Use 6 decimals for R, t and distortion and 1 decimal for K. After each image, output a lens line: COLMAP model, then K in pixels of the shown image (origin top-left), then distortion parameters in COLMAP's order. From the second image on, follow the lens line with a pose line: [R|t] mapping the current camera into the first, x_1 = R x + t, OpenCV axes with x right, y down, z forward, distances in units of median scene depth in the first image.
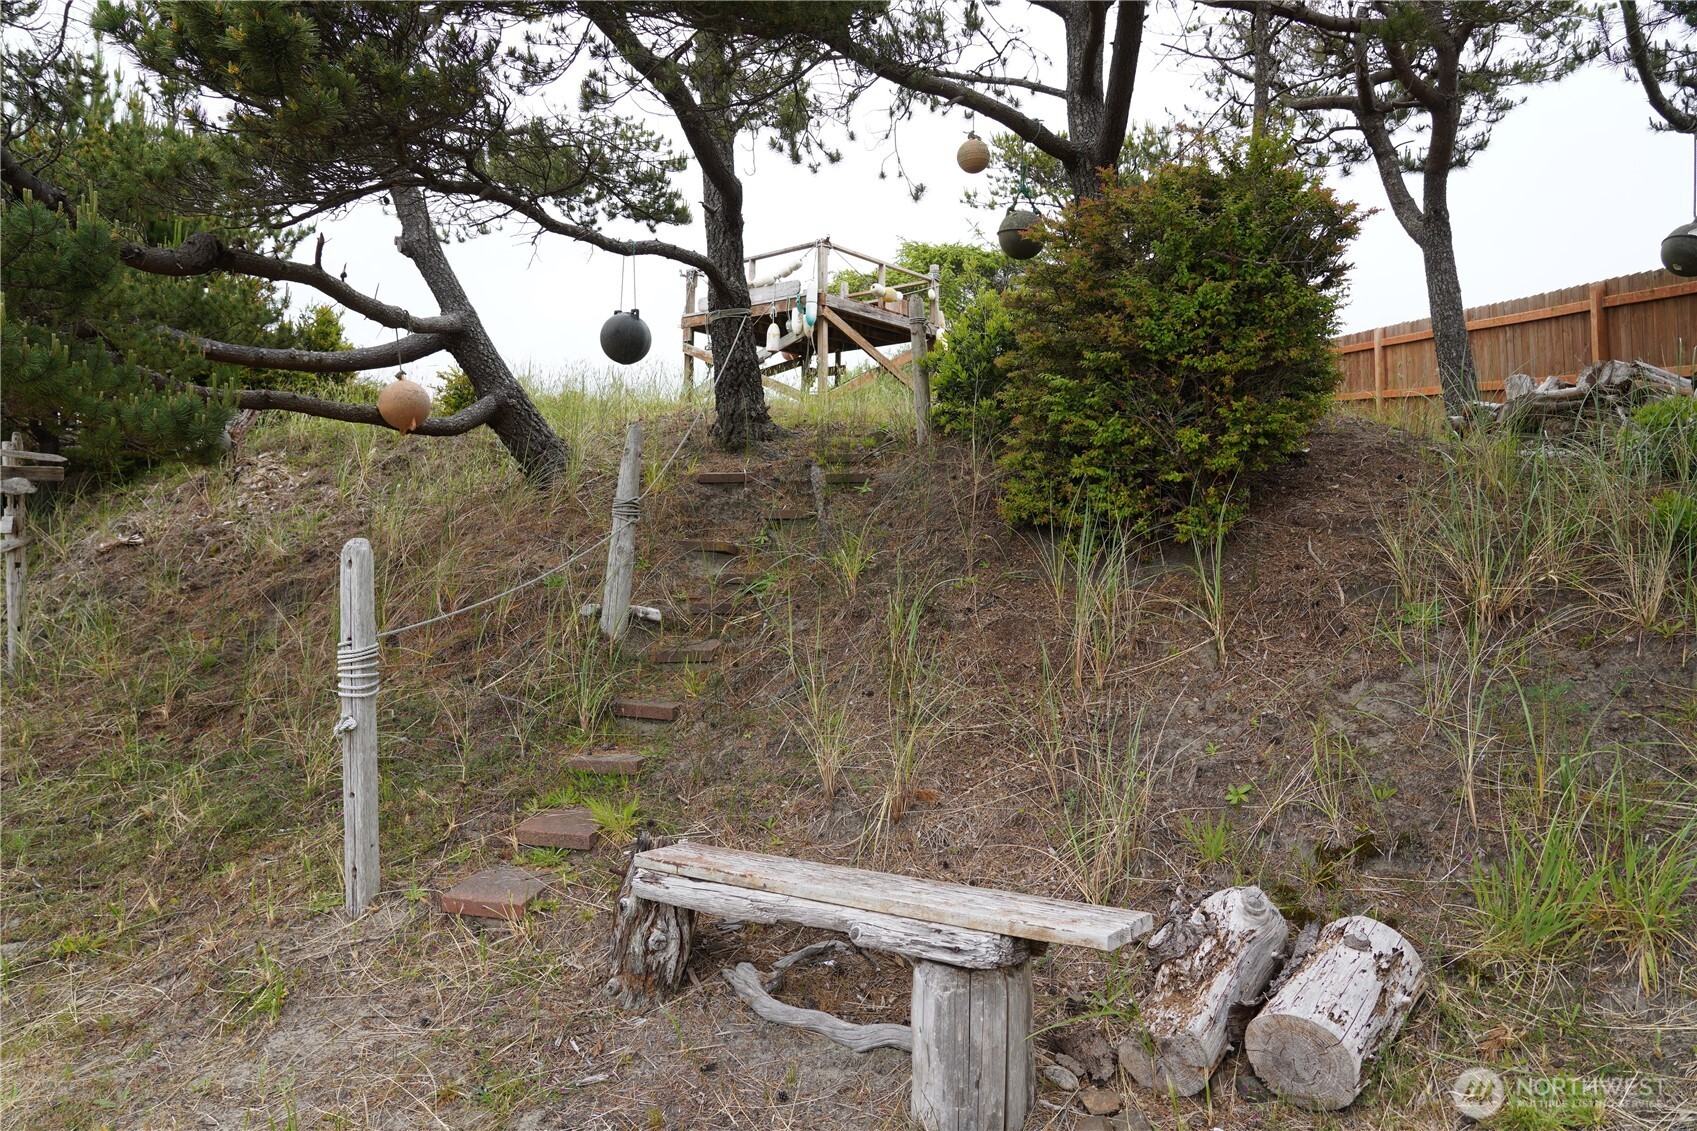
lens RADIAL K [[1143.0, 0, 850.7], [0, 1143.0, 559.3], [0, 0, 1]] dist [-0.024119, 0.001002]
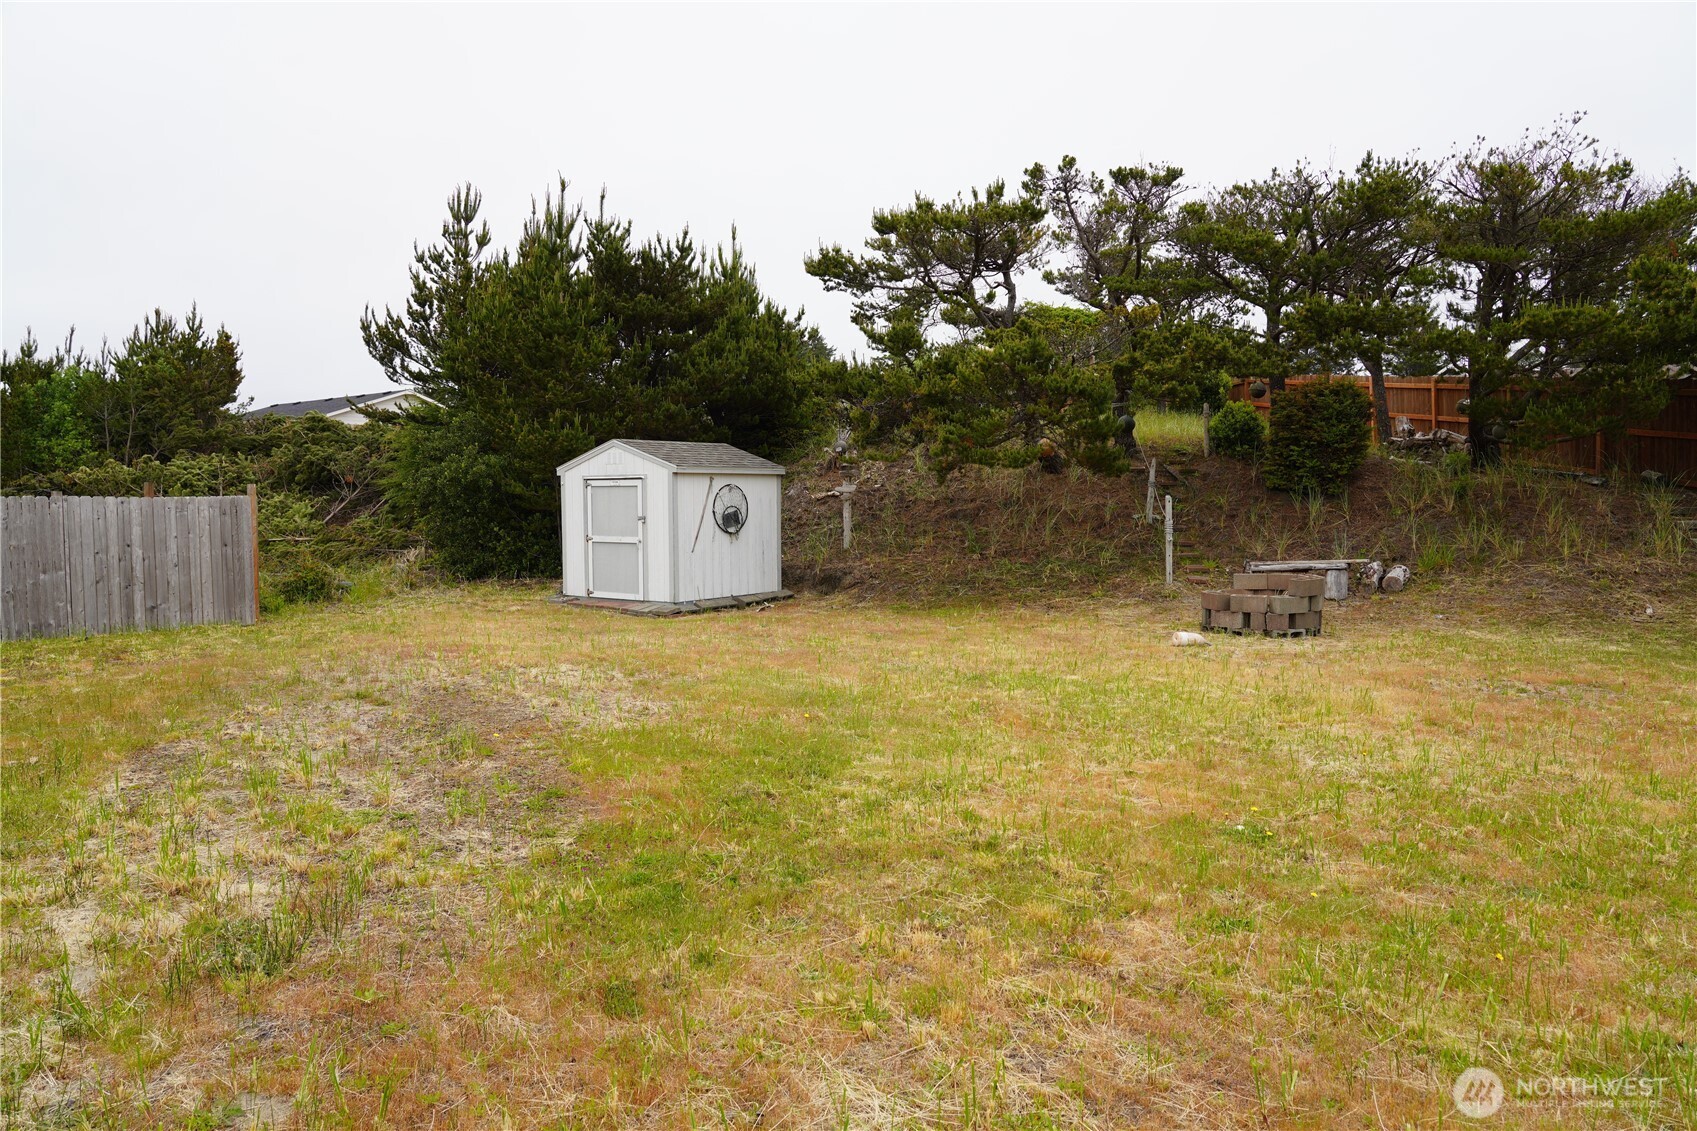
lens RADIAL K [[1157.3, 0, 845.7], [0, 1157.3, 551.6], [0, 0, 1]] dist [-0.002769, 0.001781]
pose [[0.991901, -0.016330, 0.125956, -1.278197], [0.010082, 0.998694, 0.050088, -0.023249], [-0.126610, -0.048413, 0.990770, -1.846972]]
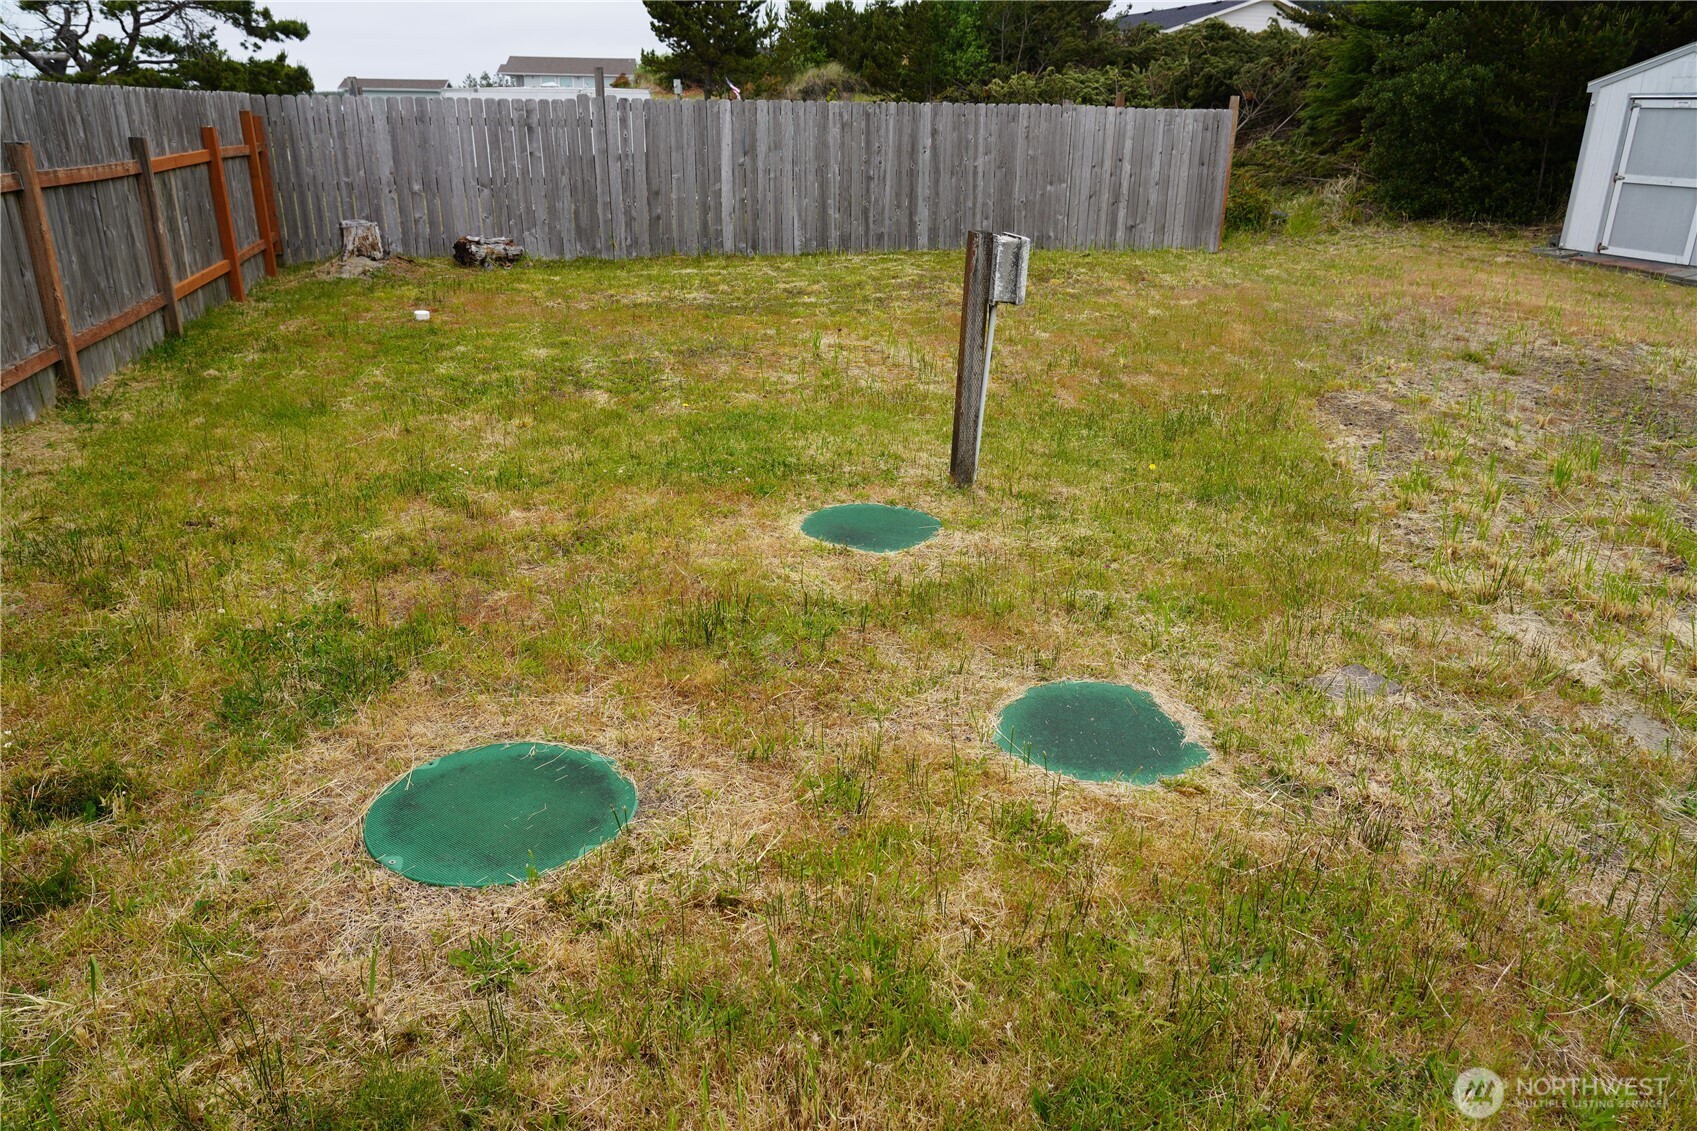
lens RADIAL K [[1154.3, 0, 848.5], [0, 1154.3, 565.5], [0, 0, 1]] dist [-0.022241, 0.001888]
pose [[0.874941, 0.184793, -0.447582, -1.708905], [-0.010912, 0.931607, 0.363303, -0.007063], [0.484106, -0.312985, 0.817118, -1.740677]]
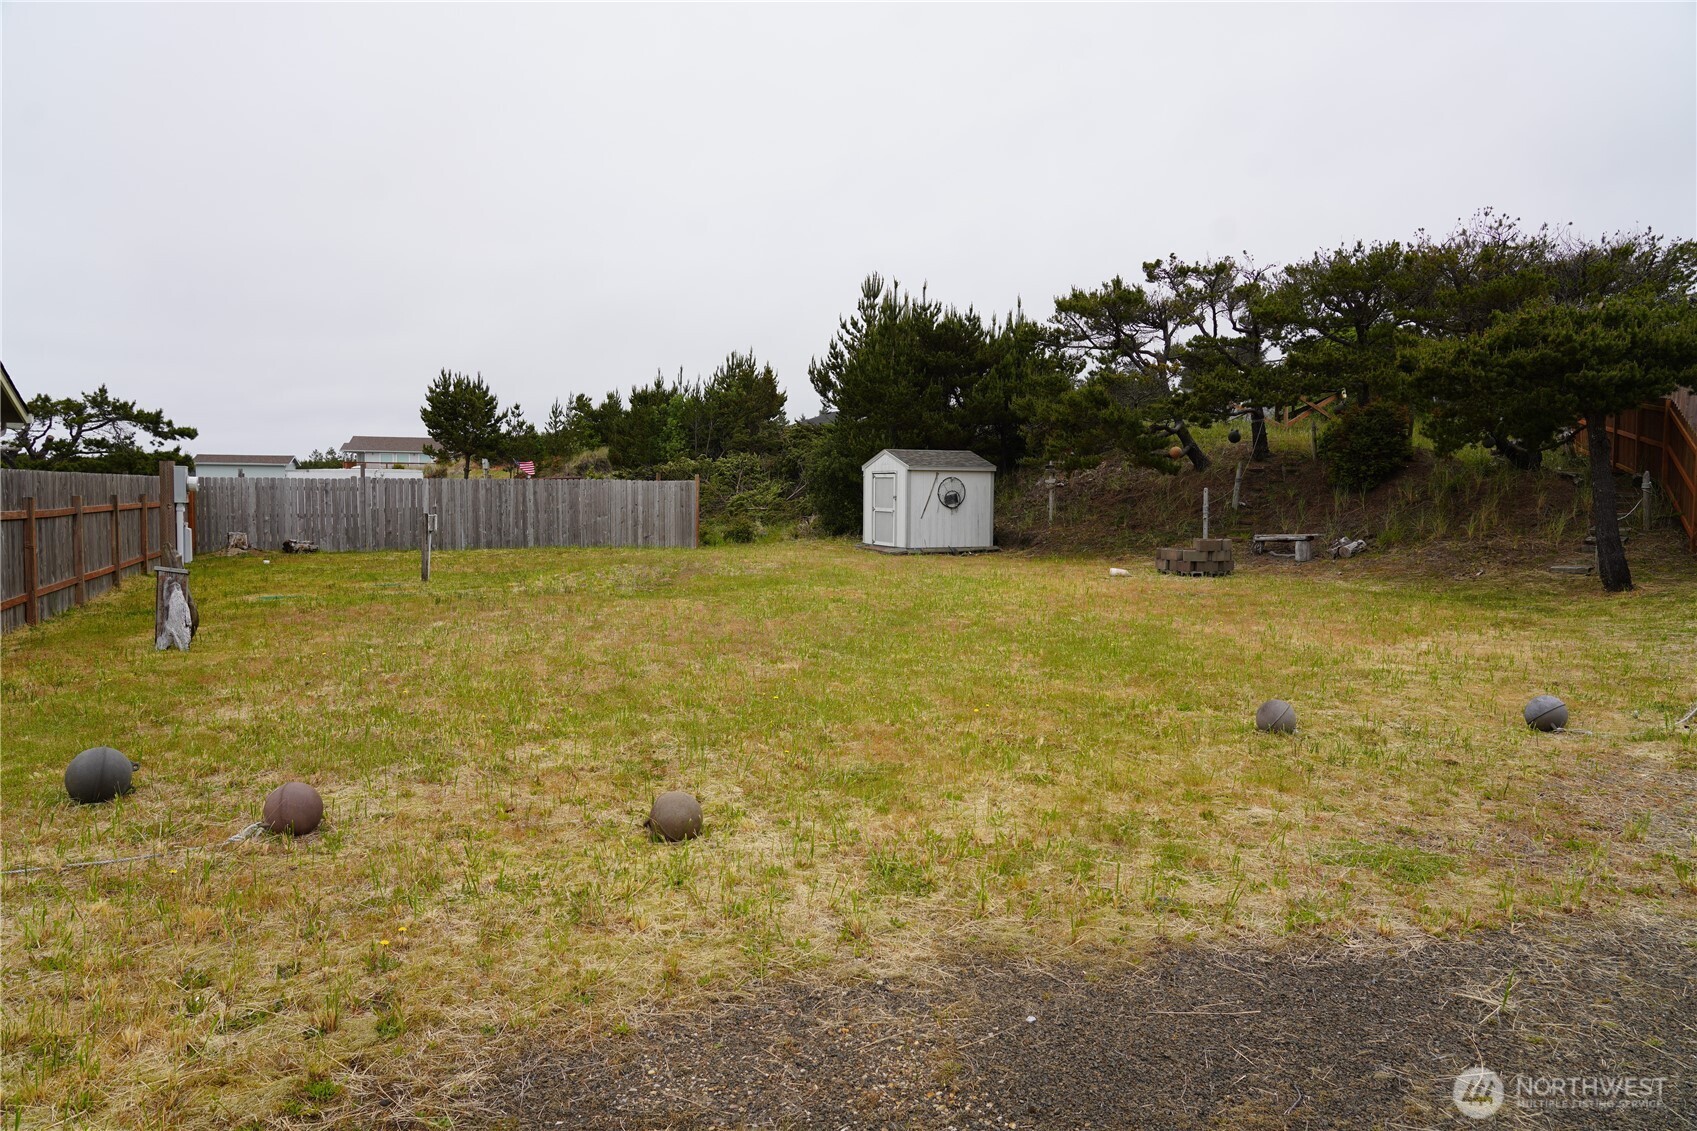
lens RADIAL K [[1169.5, 0, 848.5], [0, 1169.5, 565.5], [0, 0, 1]] dist [-0.006335, -0.002432]
pose [[0.929799, 0.029570, -0.366879, 0.064365], [-0.004996, 0.997690, 0.067751, -0.012392], [0.368034, -0.061161, 0.927798, -3.361886]]
